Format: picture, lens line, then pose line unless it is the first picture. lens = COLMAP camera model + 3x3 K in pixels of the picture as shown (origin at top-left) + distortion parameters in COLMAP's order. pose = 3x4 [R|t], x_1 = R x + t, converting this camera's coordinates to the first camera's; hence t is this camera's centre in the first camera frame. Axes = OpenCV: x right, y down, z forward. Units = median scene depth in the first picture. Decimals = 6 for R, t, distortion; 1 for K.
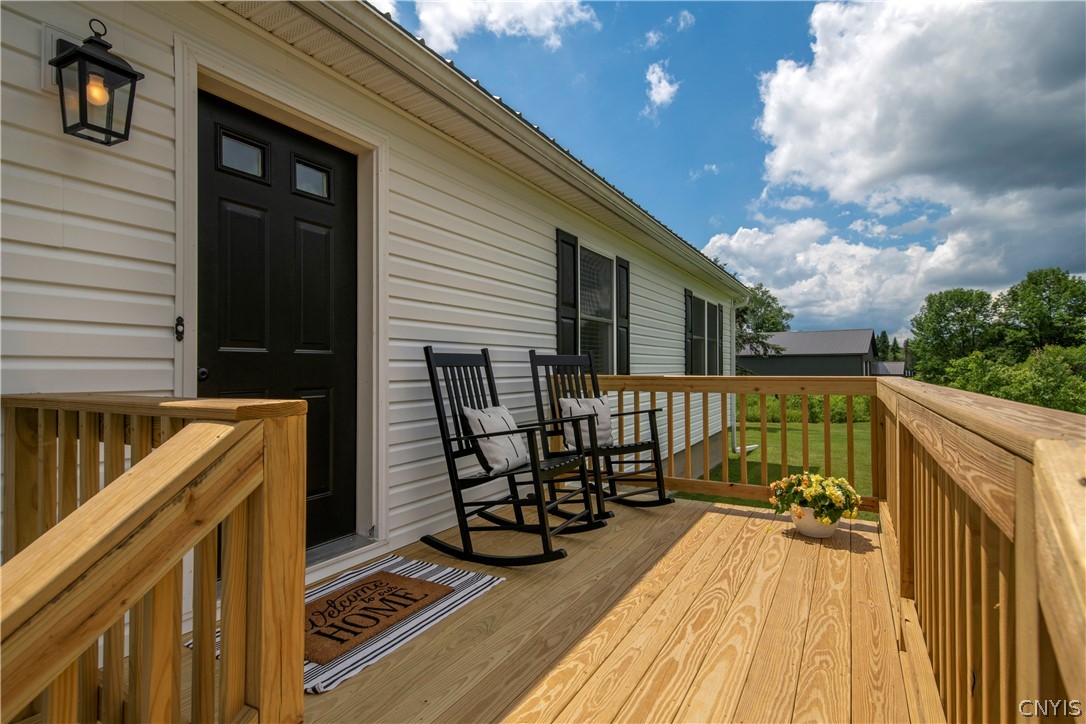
lens RADIAL K [[554.8, 0, 543.9], [0, 554.8, 361.9], [0, 0, 1]] dist [0.002173, 0.000069]
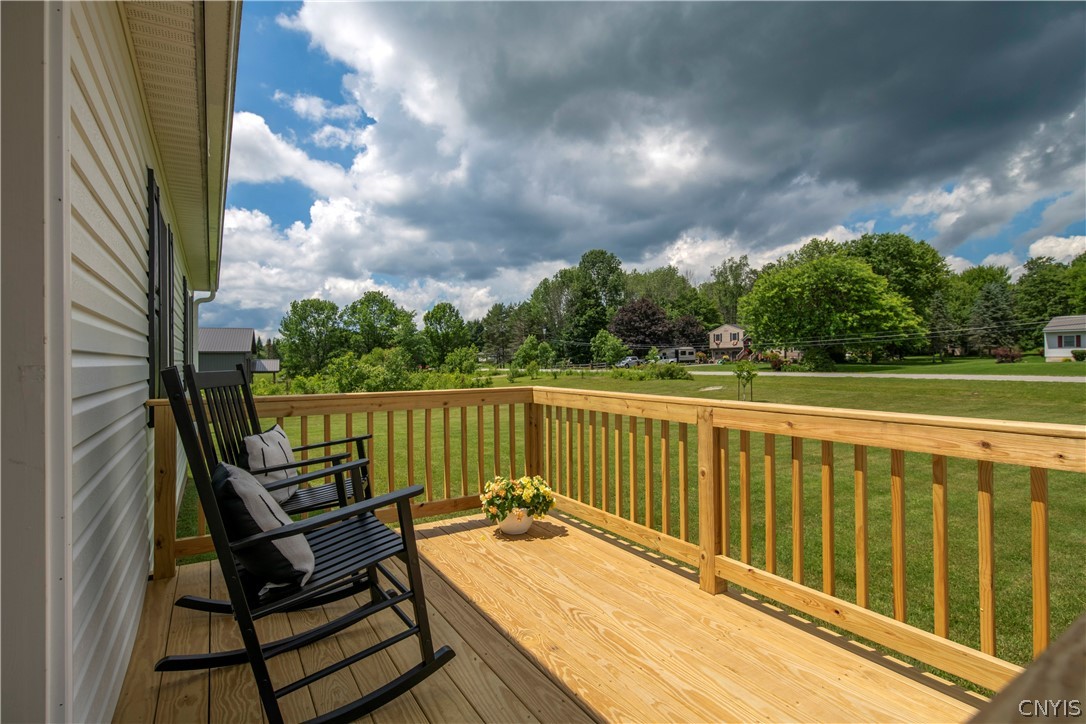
lens RADIAL K [[530.3, 0, 543.1], [0, 530.3, 359.2], [0, 0, 1]] dist [0.000870, 0.000070]
pose [[0.483685, 0.001715, 0.875240, -0.439627], [-0.002611, 0.999996, -0.000516, -0.035301], [-0.875238, -0.002036, 0.483688, 0.464235]]
